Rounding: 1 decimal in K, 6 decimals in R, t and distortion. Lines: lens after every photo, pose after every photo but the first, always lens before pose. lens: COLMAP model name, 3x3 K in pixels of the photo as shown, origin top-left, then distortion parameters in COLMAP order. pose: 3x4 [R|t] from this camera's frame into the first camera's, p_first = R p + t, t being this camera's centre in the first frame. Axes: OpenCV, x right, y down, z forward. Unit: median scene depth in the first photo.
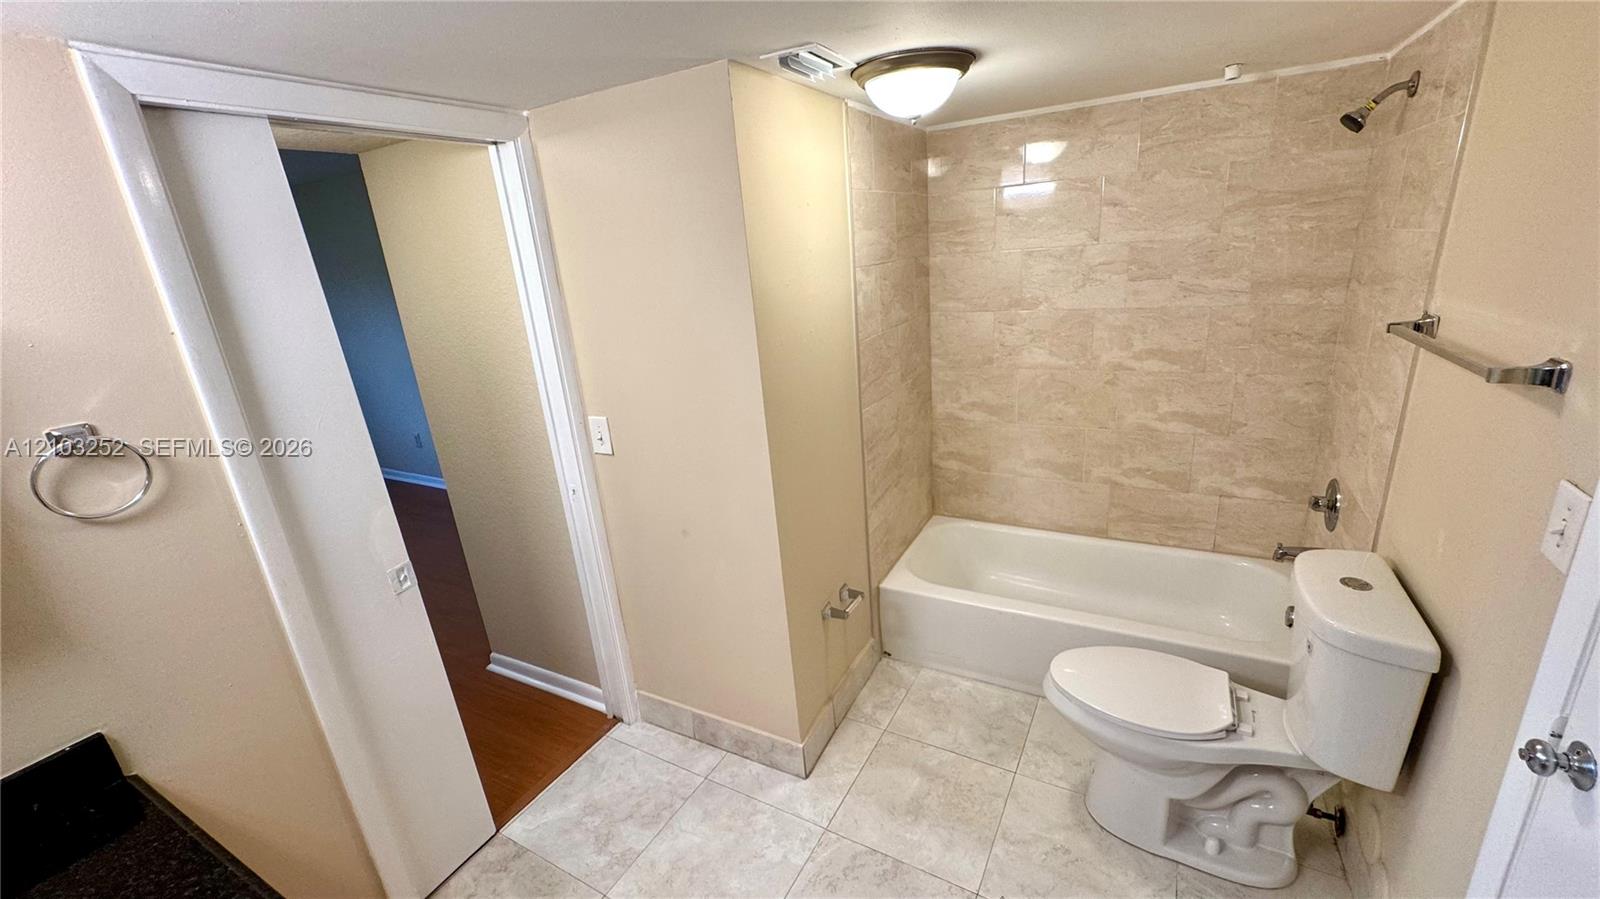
lens RADIAL K [[641.8, 0, 800.0], [0, 641.8, 449.5], [0, 0, 1]] dist [-0.000225, -0.000038]
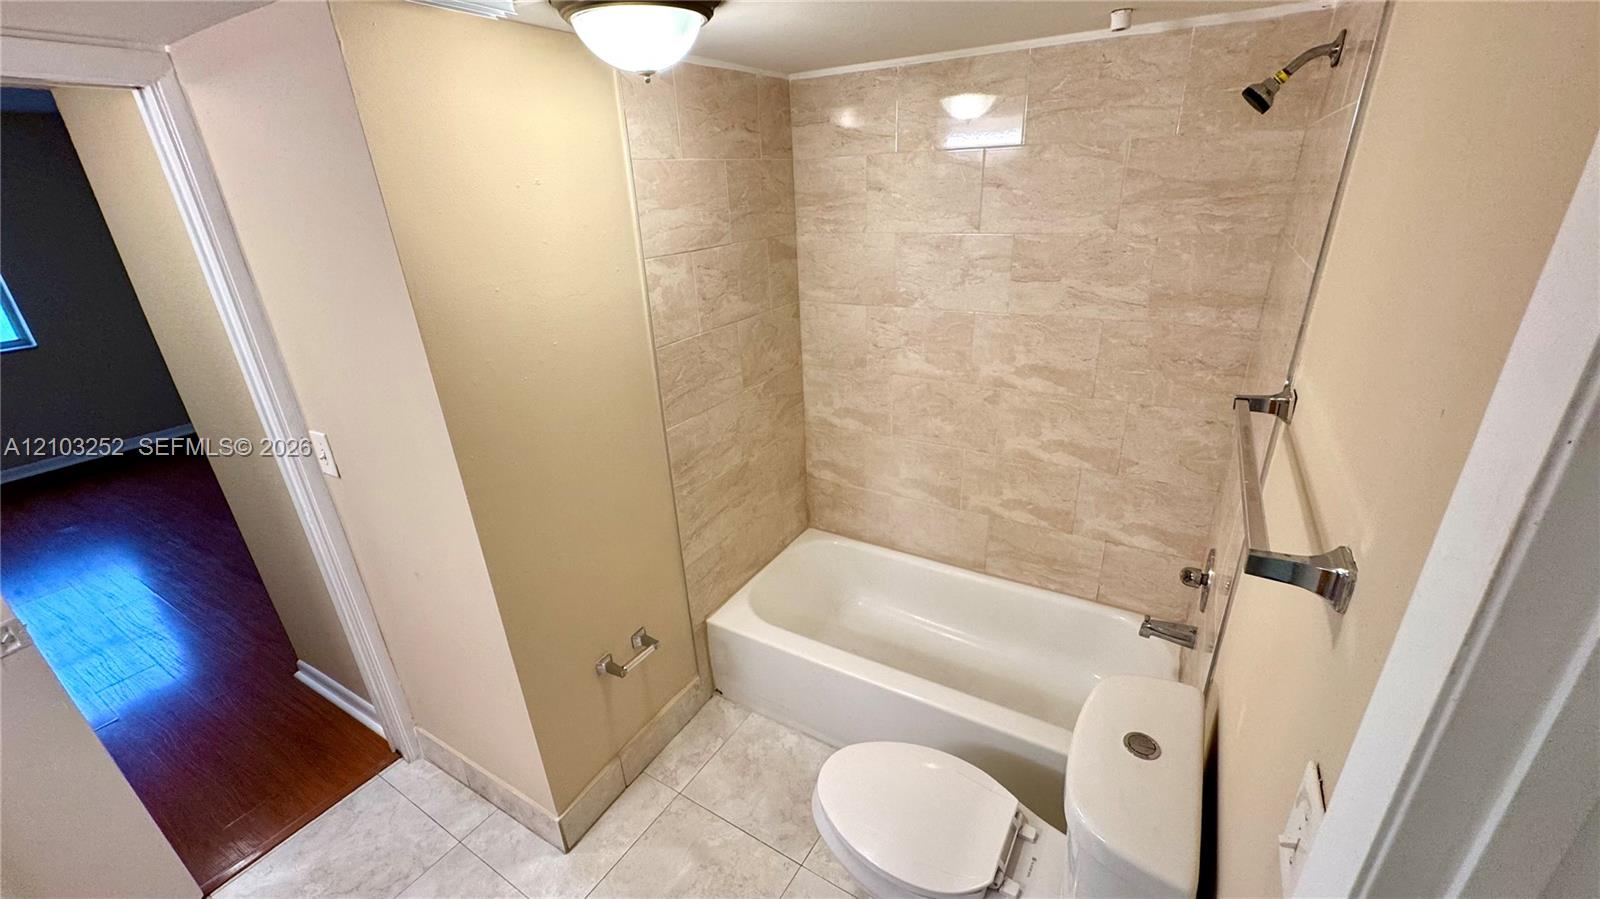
lens RADIAL K [[641.8, 0, 800.0], [0, 641.8, 449.5], [0, 0, 1]] dist [-0.000225, -0.000038]
pose [[0.998493, 0.049141, -0.024449, 0.273581], [-0.046745, 0.994807, 0.090412, -0.110485], [0.028765, -0.089133, 0.995604, 0.156825]]
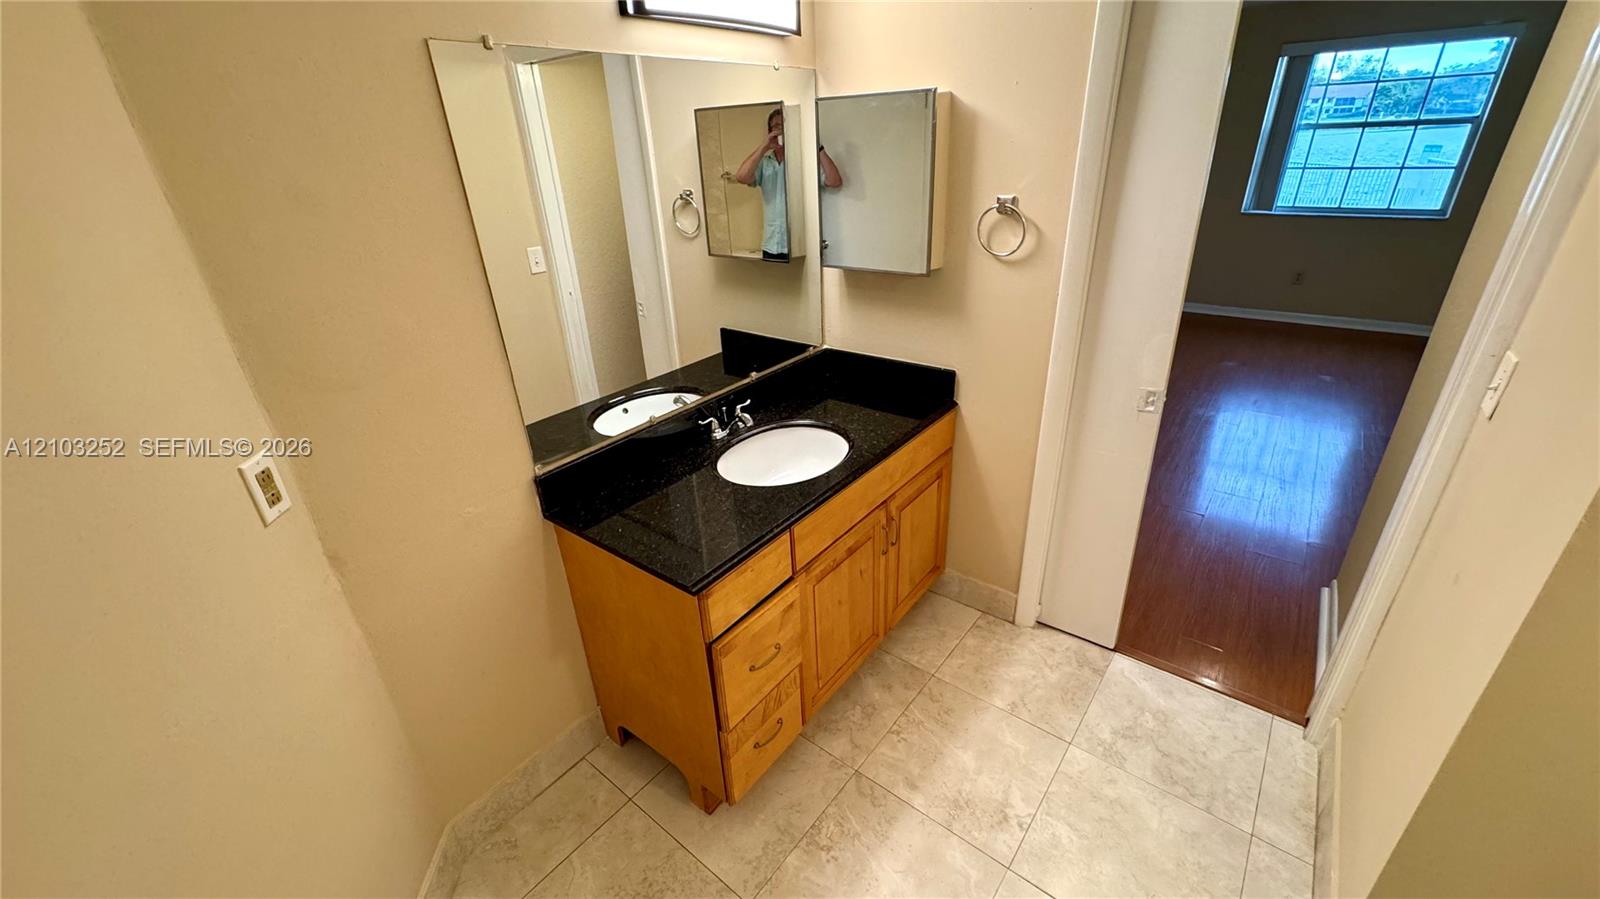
lens RADIAL K [[641.8, 0, 800.0], [0, 641.8, 449.5], [0, 0, 1]] dist [-0.000225, -0.000038]
pose [[-0.155765, 0.508366, -0.846937, 0.302872], [-0.248235, 0.809742, 0.531694, -0.113417], [0.956095, 0.293058, 0.000065, 0.304760]]
